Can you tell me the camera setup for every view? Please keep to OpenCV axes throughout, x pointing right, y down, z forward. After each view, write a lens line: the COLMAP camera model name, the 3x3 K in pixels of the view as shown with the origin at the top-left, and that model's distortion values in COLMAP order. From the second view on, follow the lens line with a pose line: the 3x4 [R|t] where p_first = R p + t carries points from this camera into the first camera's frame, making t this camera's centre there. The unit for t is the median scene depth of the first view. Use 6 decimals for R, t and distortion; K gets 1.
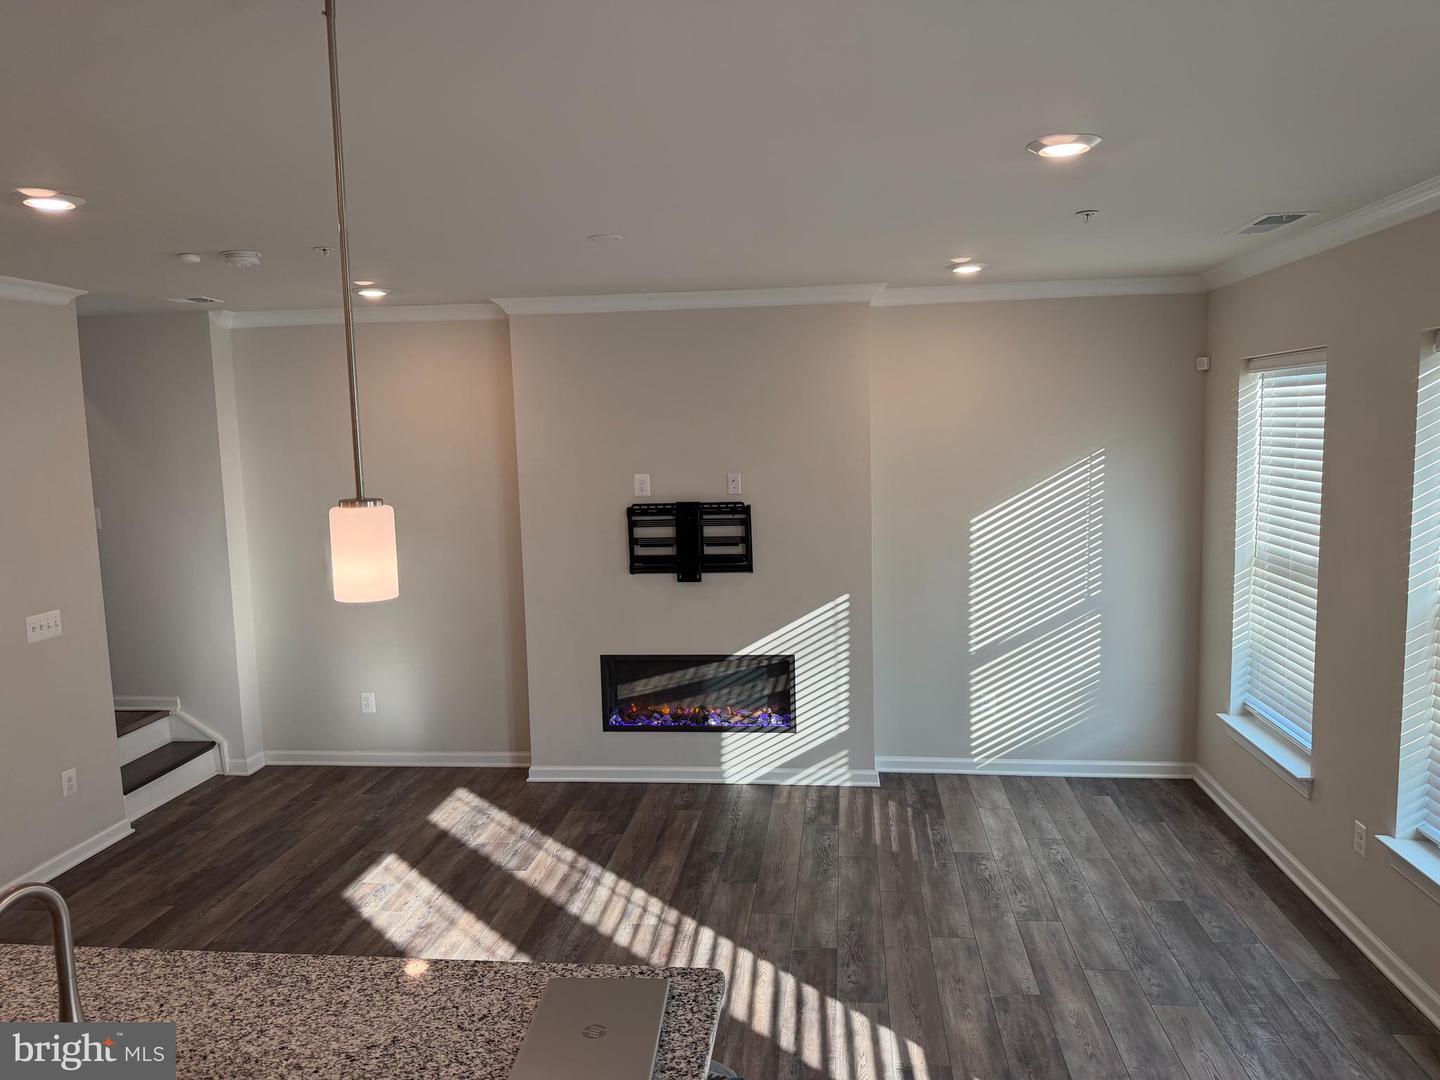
lens RADIAL K [[1008.0, 0, 720.9], [0, 1008.0, 538.3], [0, 0, 1]] dist [0.000426, -0.001036]
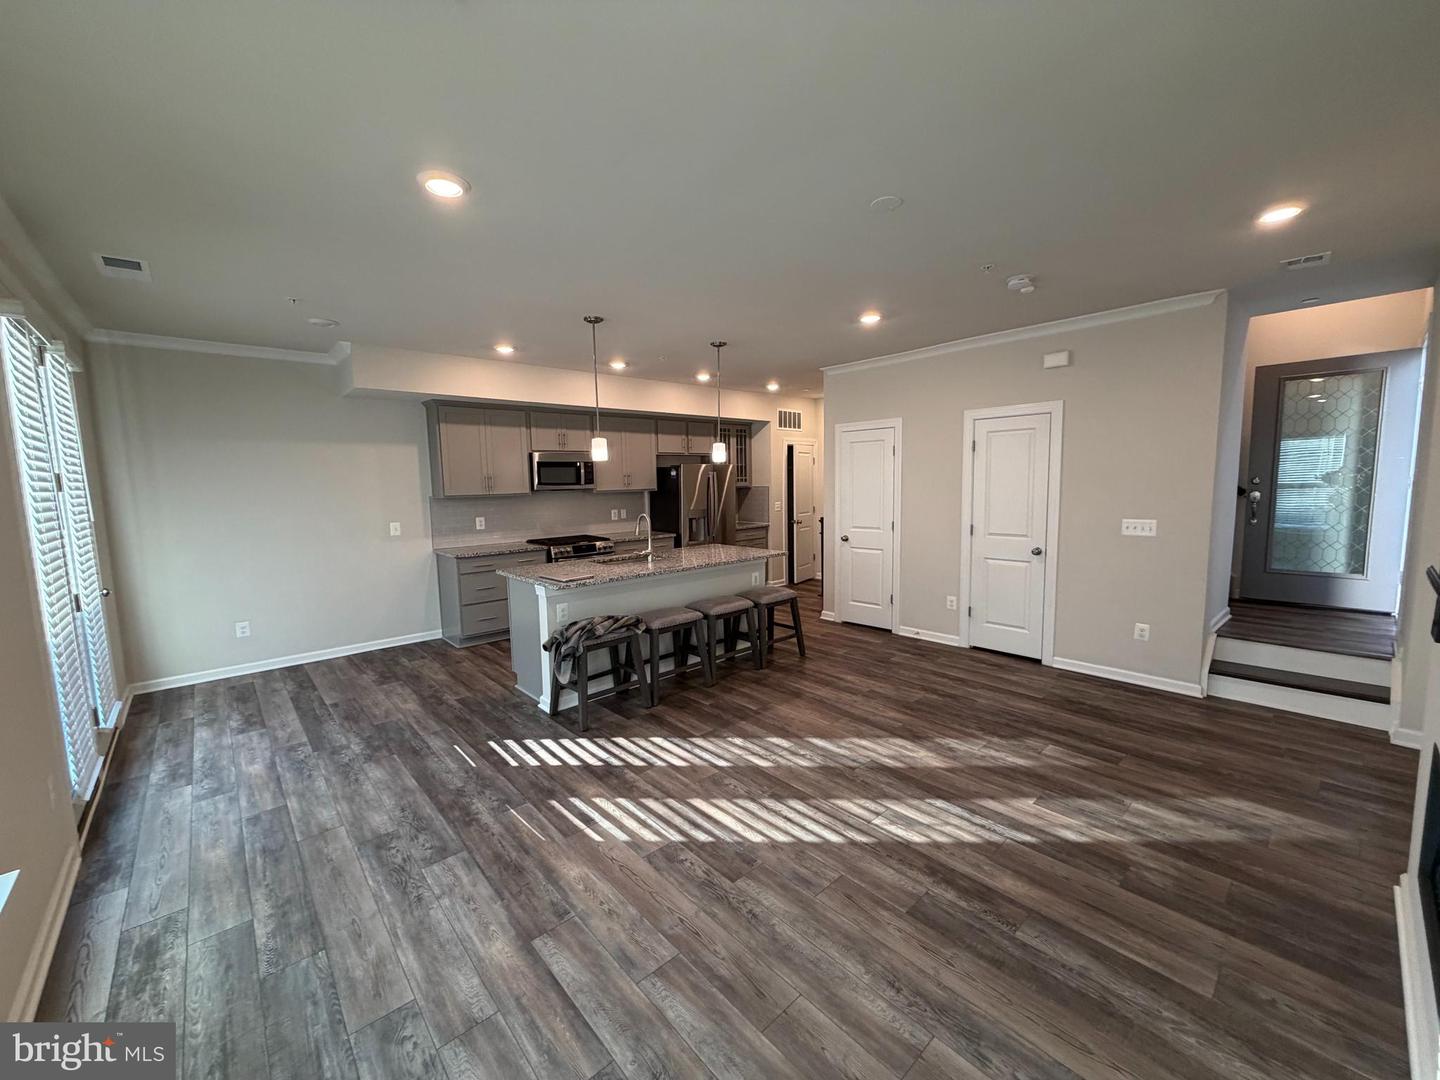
lens RADIAL K [[576.5, 0, 722.1], [0, 576.5, 542.8], [0, 0, 1]] dist [0.001542, 0.000349]
pose [[-0.657447, 0.120400, -0.743819, 0.495332], [-0.047768, 0.978506, 0.200609, -0.045213], [0.751985, 0.167421, -0.637565, 1.253192]]
